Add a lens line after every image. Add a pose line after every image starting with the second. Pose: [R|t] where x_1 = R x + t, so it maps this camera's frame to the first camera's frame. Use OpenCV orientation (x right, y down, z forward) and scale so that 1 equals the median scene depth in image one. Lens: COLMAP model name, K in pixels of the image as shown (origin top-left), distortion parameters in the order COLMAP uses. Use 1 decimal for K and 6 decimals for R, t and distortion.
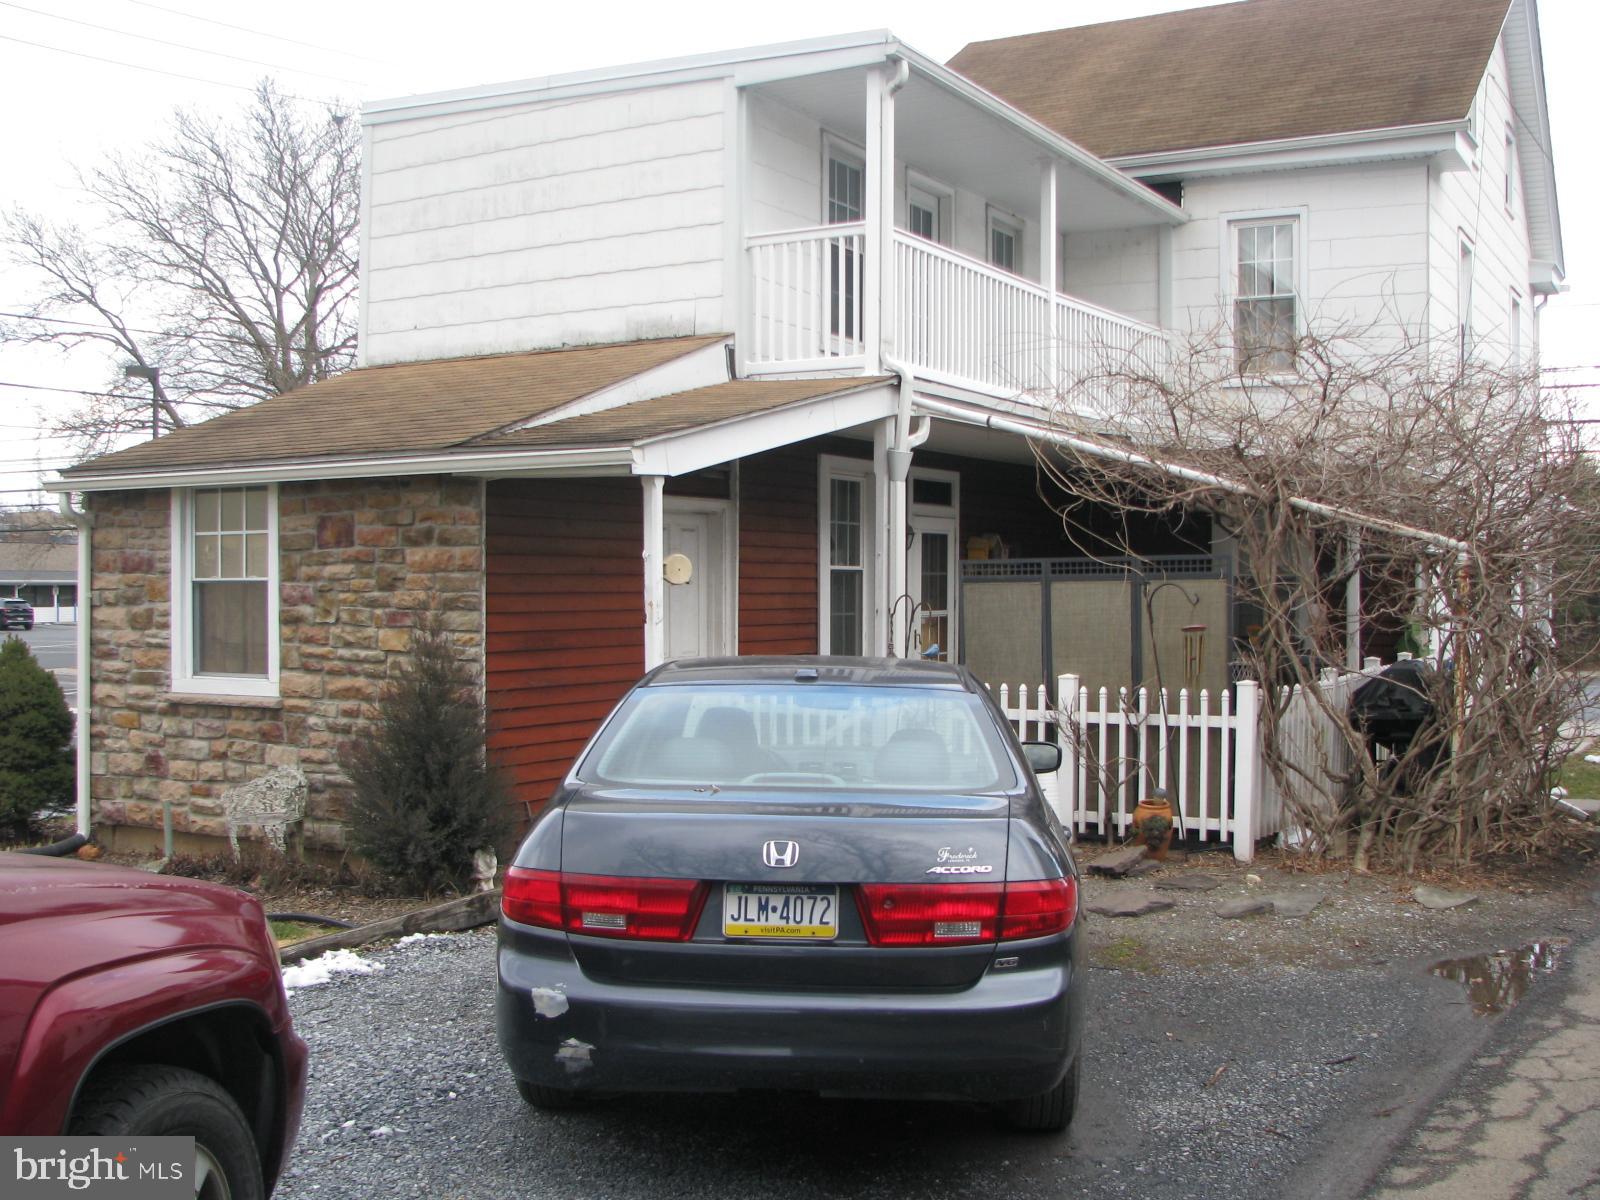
lens RADIAL K [[1723.4, 0, 823.9], [0, 1723.4, 607.7], [0, 0, 1]] dist [-0.205493, 0.282886]
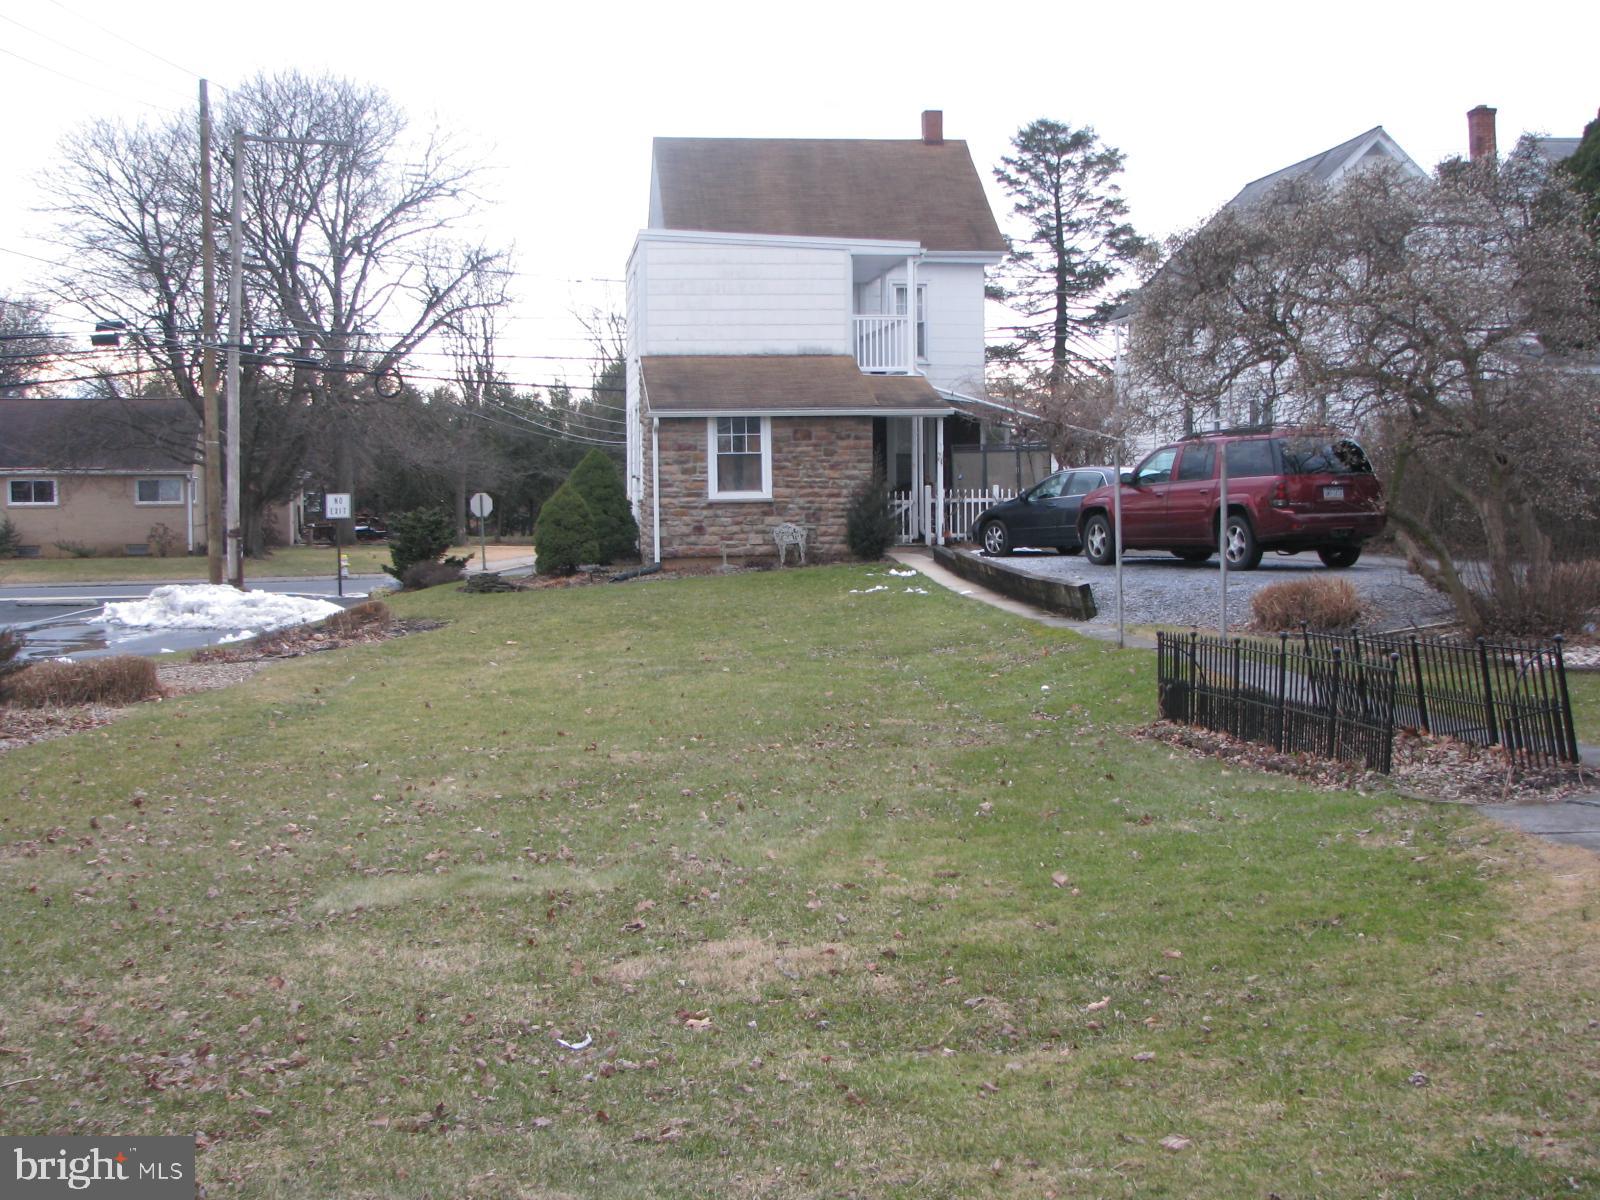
lens RADIAL K [[2218.9, 0, 839.8], [0, 2218.9, 602.6], [0, 0, 1]] dist [-0.042845, 0.030274]
pose [[0.788077, -0.045660, 0.613881, -2.290293], [0.021666, 0.998685, 0.046467, 0.055898], [-0.615196, -0.023319, 0.788029, -1.717719]]
